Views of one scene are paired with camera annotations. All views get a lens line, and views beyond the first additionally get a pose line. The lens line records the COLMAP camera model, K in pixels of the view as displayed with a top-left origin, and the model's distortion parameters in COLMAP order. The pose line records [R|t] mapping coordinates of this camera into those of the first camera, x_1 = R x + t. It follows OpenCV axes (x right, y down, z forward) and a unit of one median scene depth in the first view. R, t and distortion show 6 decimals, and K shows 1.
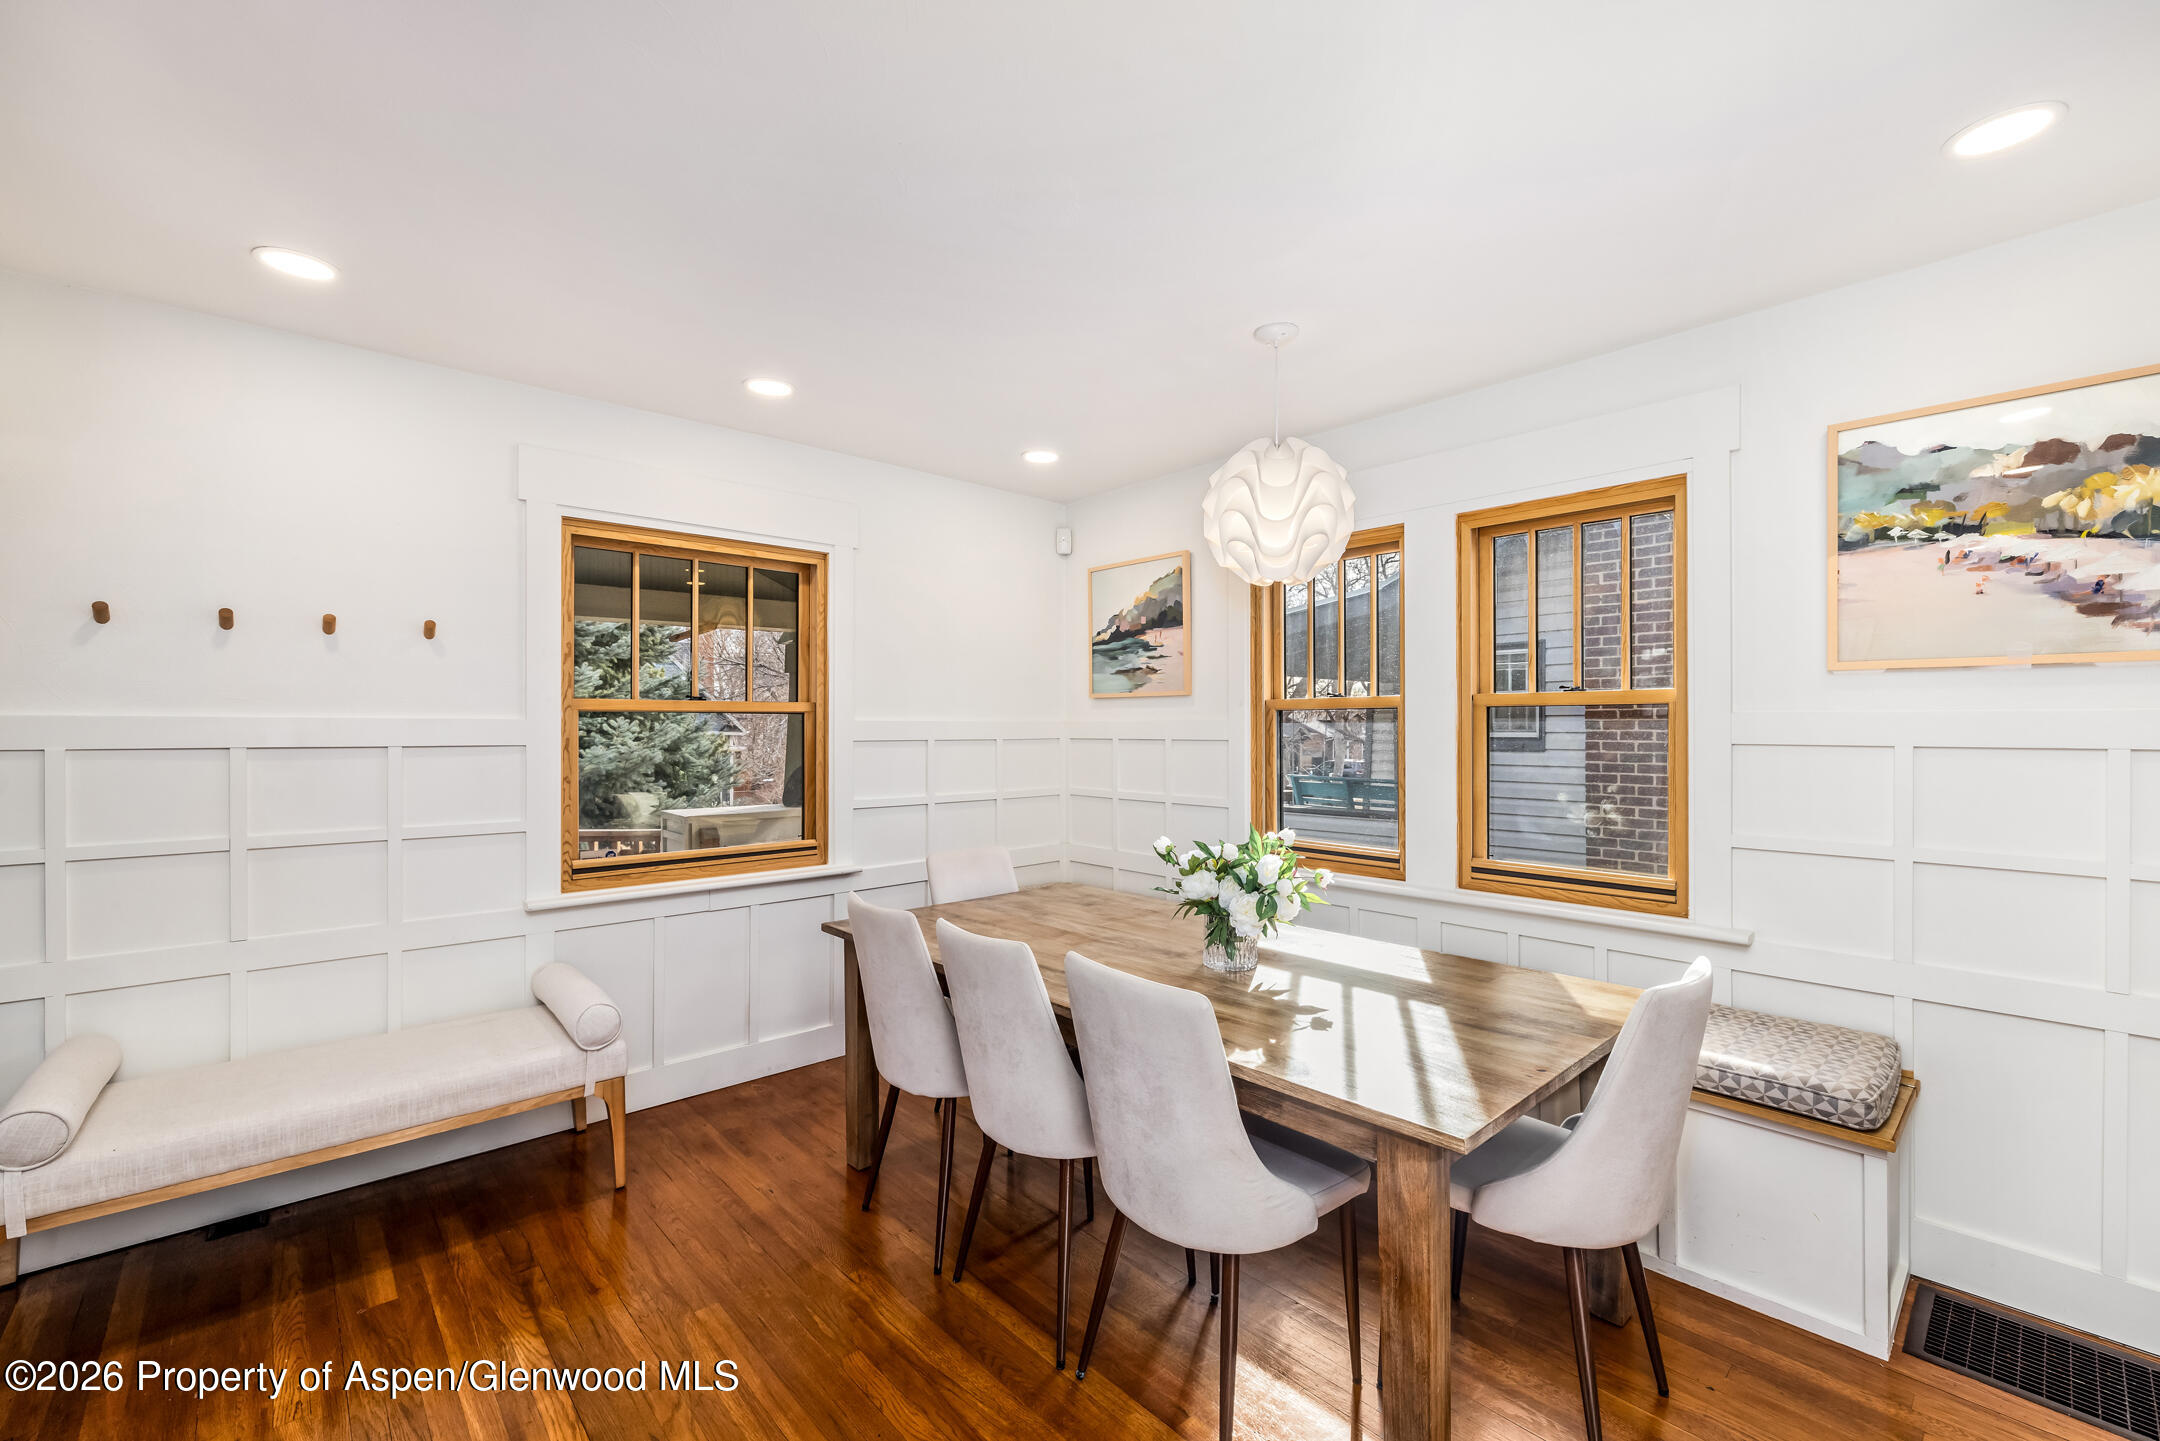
lens RADIAL K [[907.6, 0, 1071.3], [0, 907.6, 724.6], [0, 0, 1]] dist [-0.000417, -0.000313]
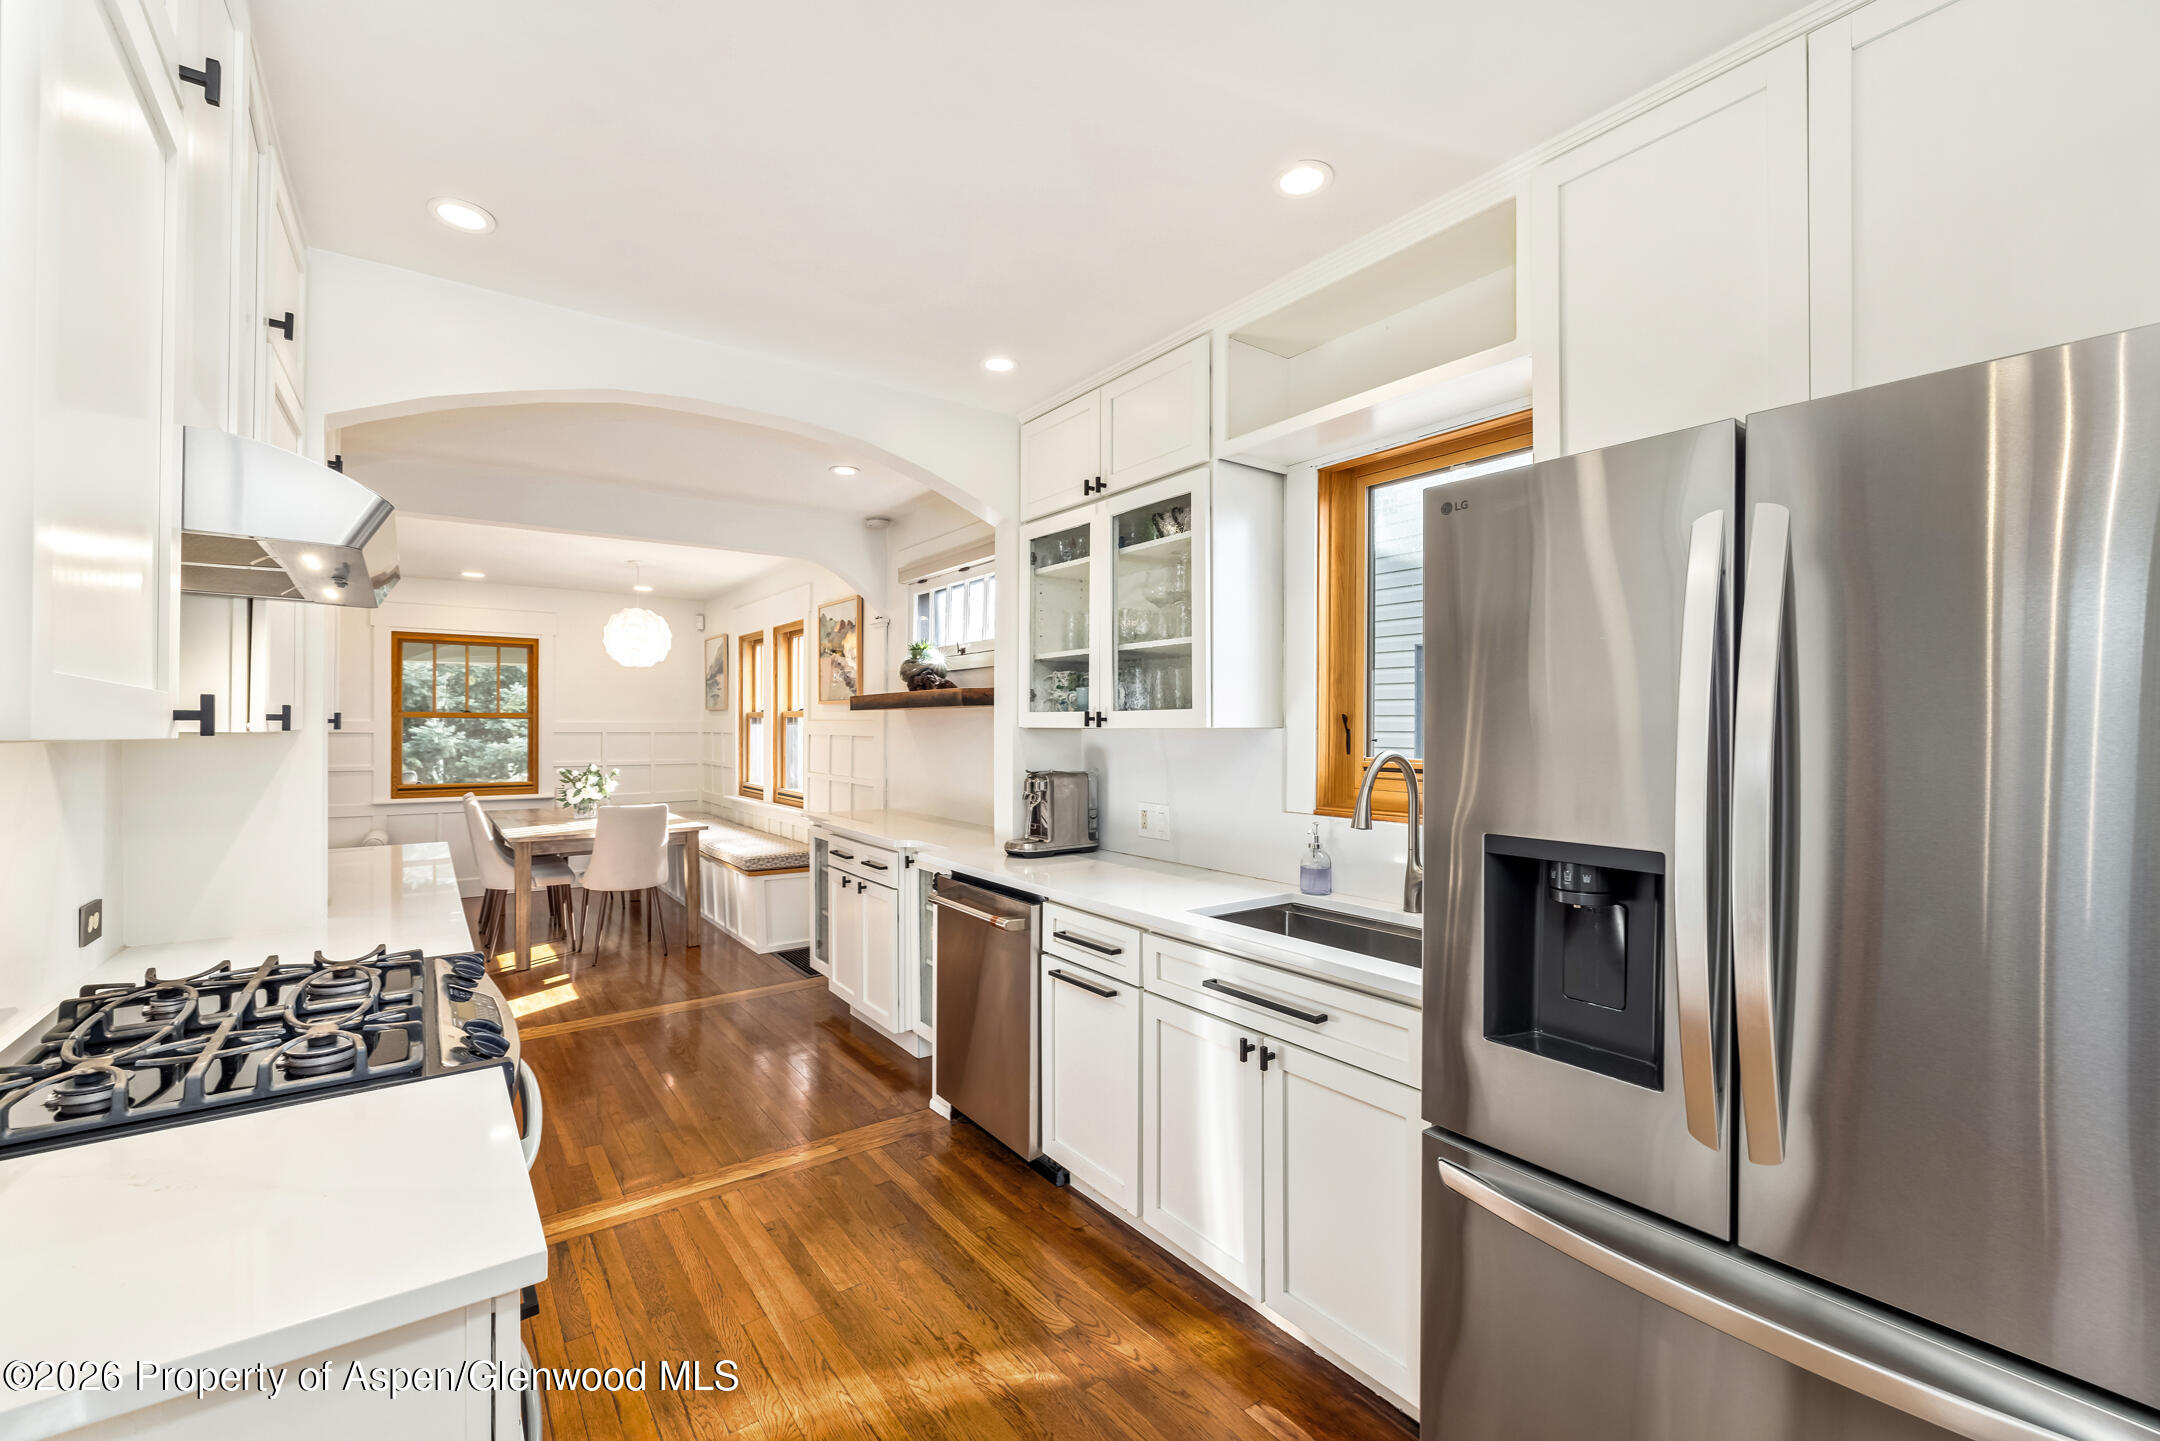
lens RADIAL K [[907.6, 0, 1071.3], [0, 907.6, 724.6], [0, 0, 1]] dist [-0.000417, -0.000313]
pose [[0.994209, 0.002723, -0.107430, 1.558709], [-0.002548, 0.999995, 0.001764, -0.009370], [0.107434, -0.001480, 0.994211, -1.218393]]
